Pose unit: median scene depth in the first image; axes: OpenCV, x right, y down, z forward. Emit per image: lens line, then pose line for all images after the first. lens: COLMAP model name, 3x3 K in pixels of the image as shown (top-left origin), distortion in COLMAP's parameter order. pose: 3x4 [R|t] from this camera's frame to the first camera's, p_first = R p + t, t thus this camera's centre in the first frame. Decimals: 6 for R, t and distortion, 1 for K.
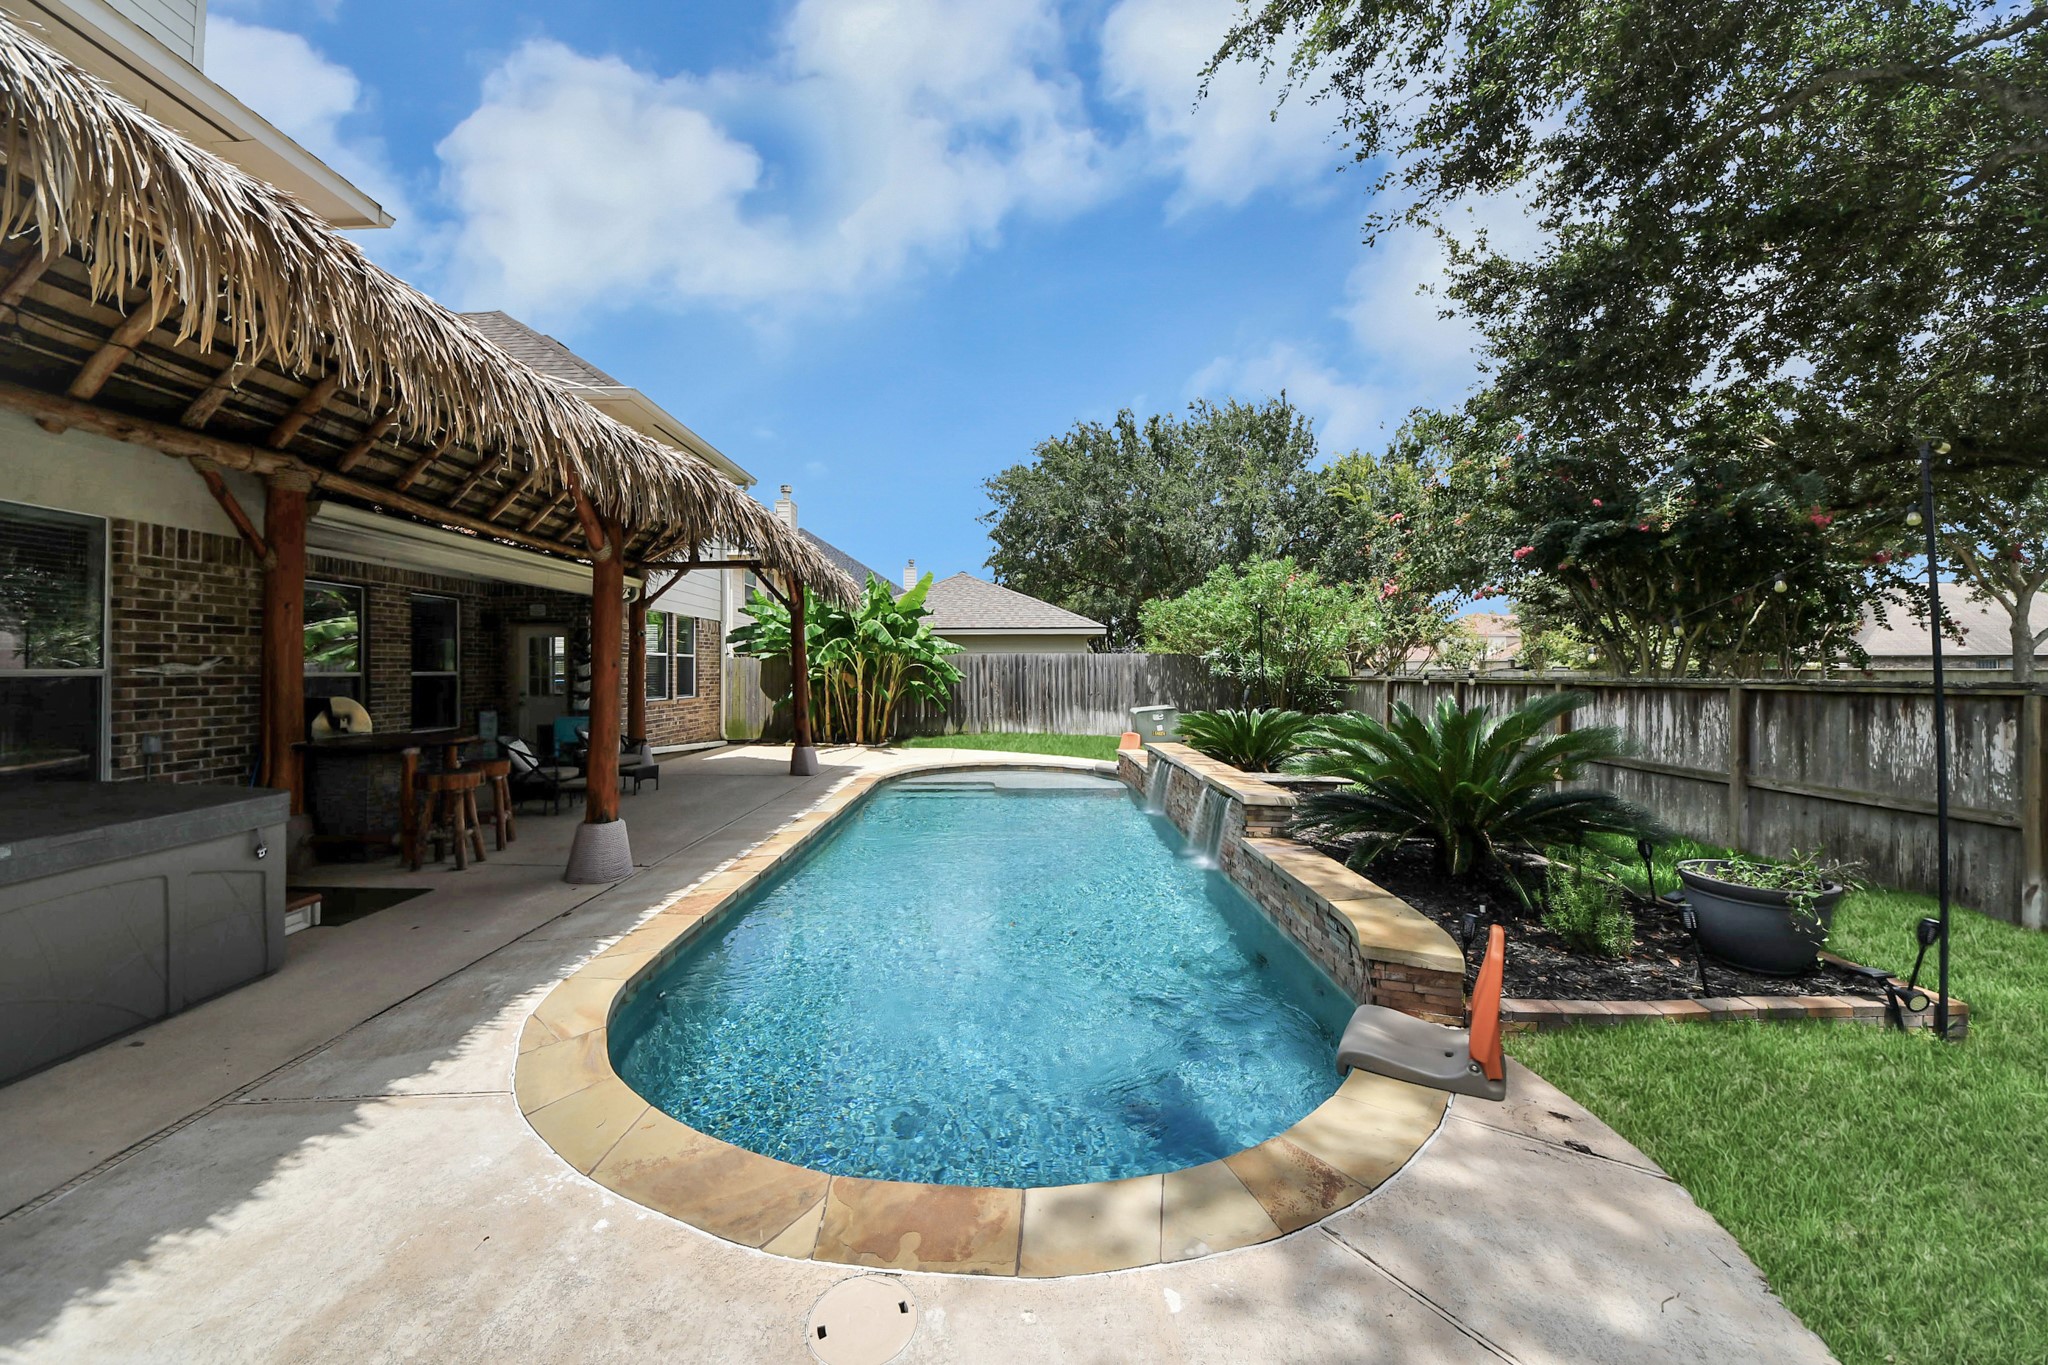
lens RADIAL K [[726.5, 0, 997.4], [0, 726.5, 676.6], [0, 0, 1]] dist [0.003132, -0.005390]
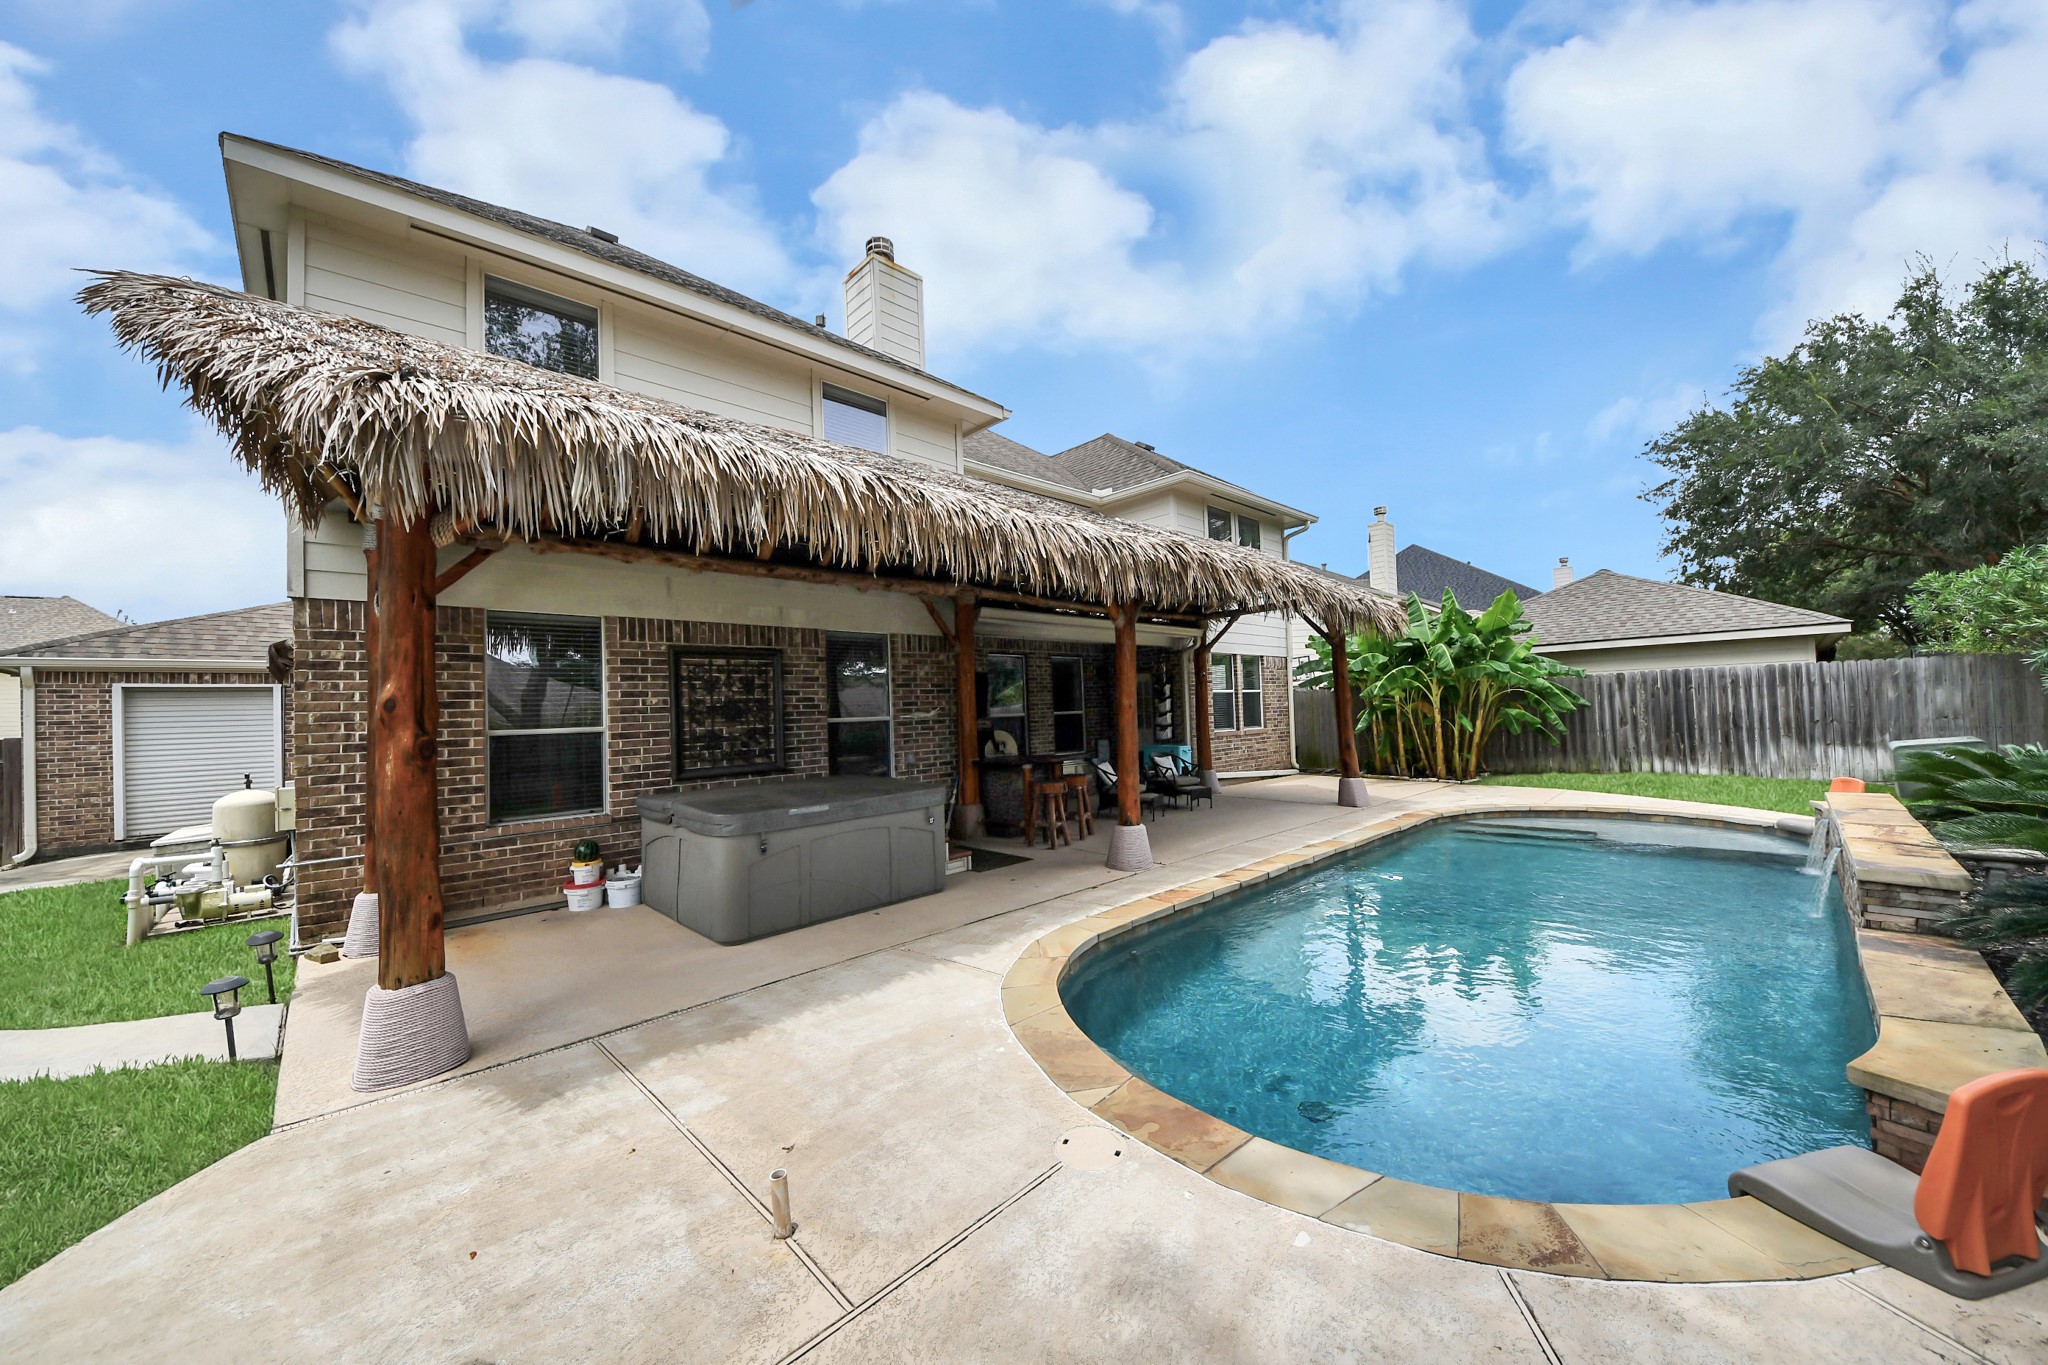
lens RADIAL K [[726.5, 0, 1027.0], [0, 726.5, 690.0], [0, 0, 1]] dist [0.003132, -0.005390]
pose [[0.706435, -0.044090, -0.706403, 0.224717], [0.026806, 0.999009, -0.035545, -0.001385], [0.707270, 0.006174, 0.706917, -0.044070]]
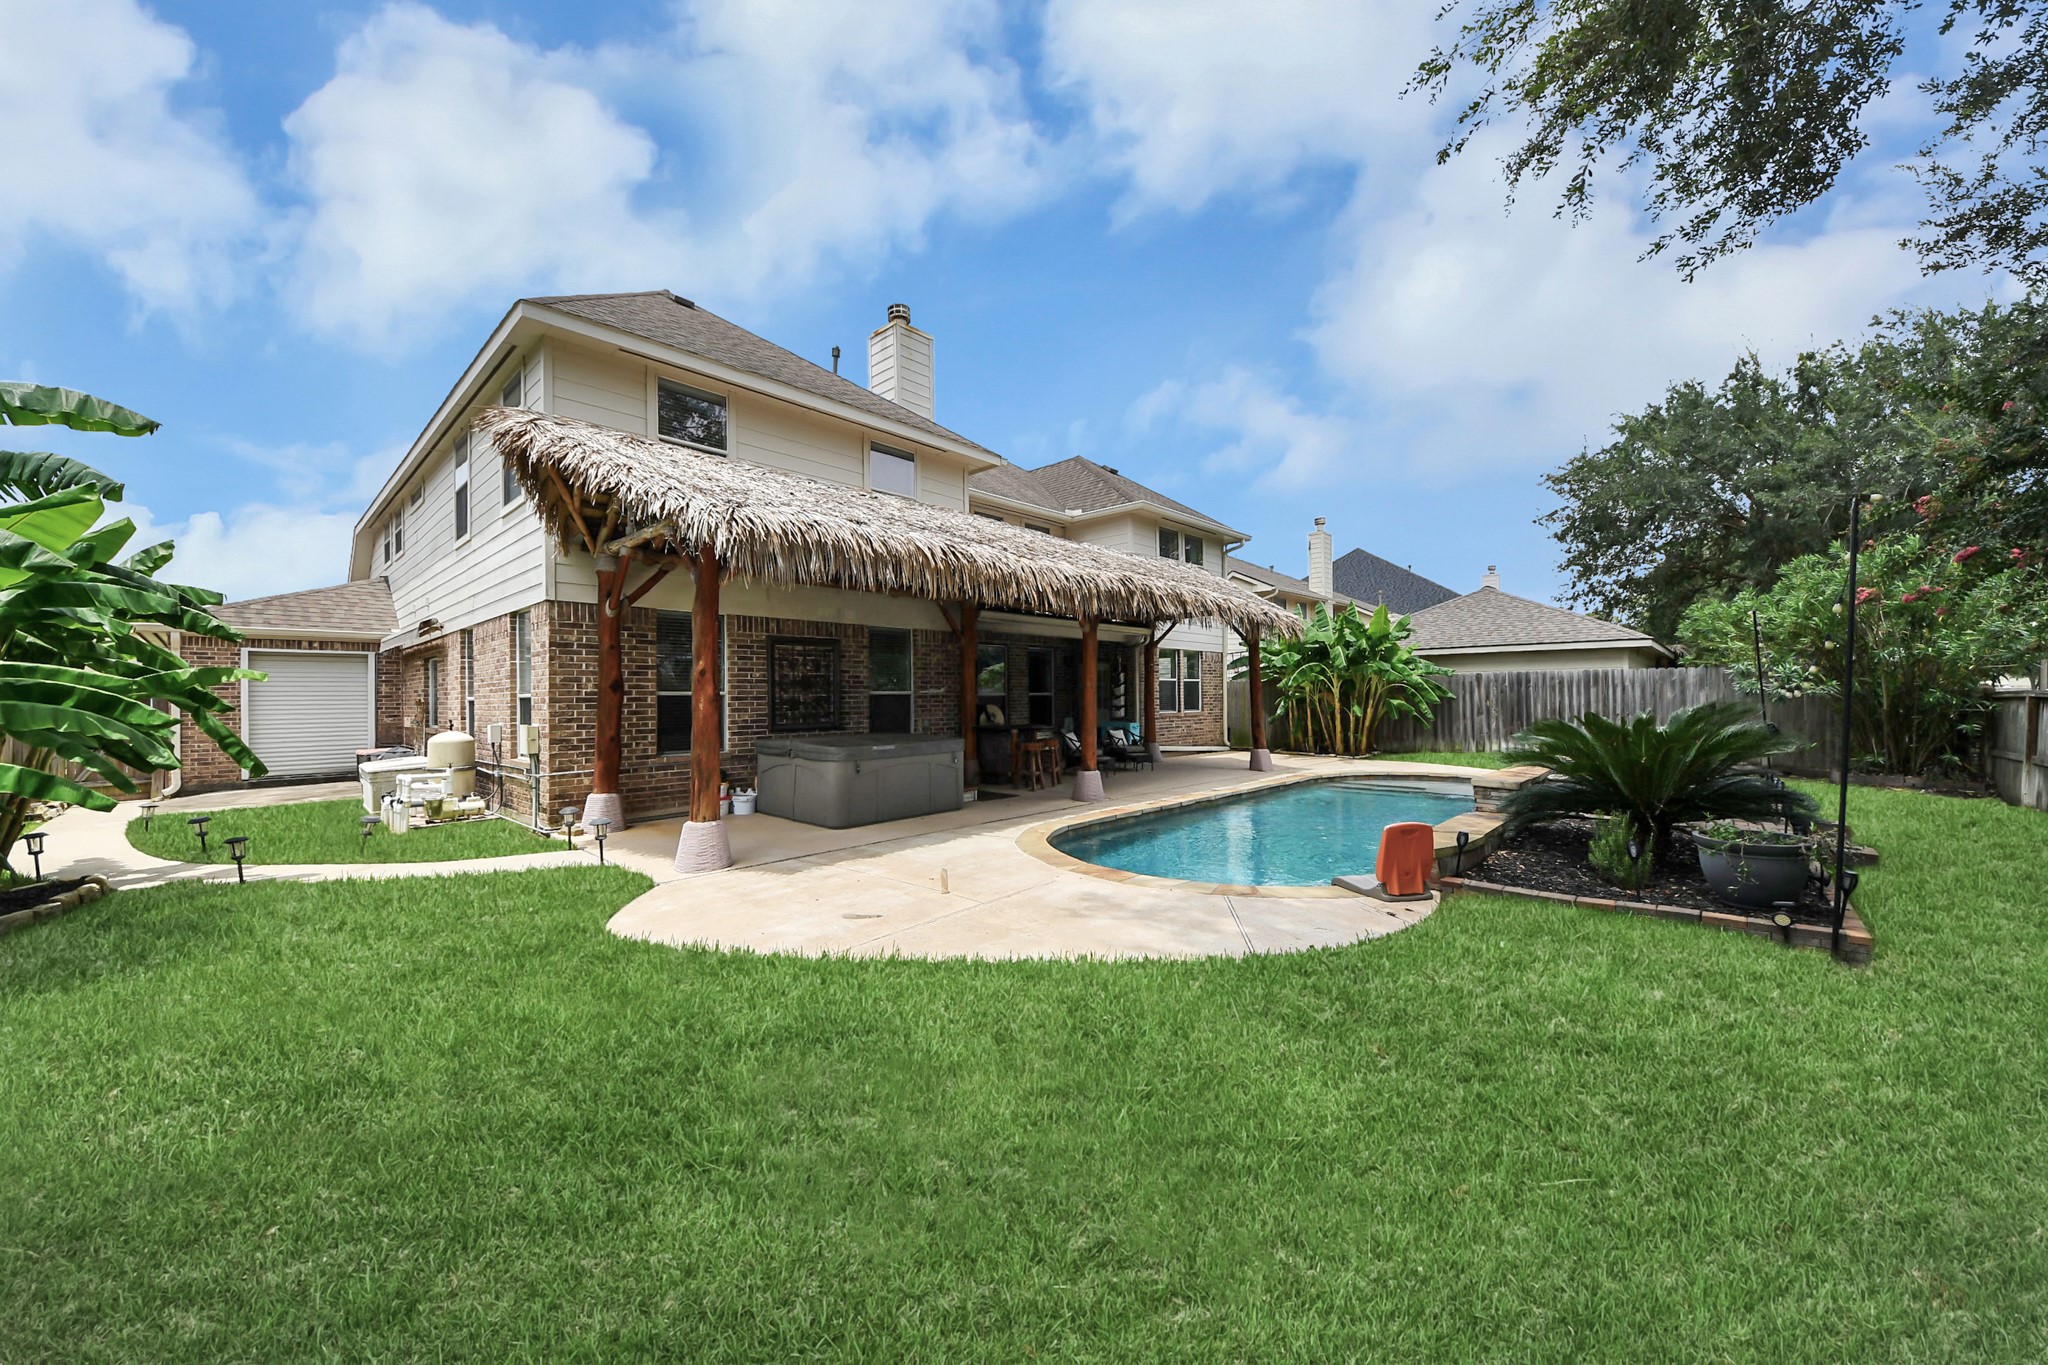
lens RADIAL K [[726.5, 0, 1022.7], [0, 726.5, 685.2], [0, 0, 1]] dist [0.003132, -0.005390]
pose [[0.739327, -0.015389, -0.673171, 0.505465], [0.001708, 0.999778, -0.020980, 0.016494], [0.673344, 0.014362, 0.739189, -0.419700]]
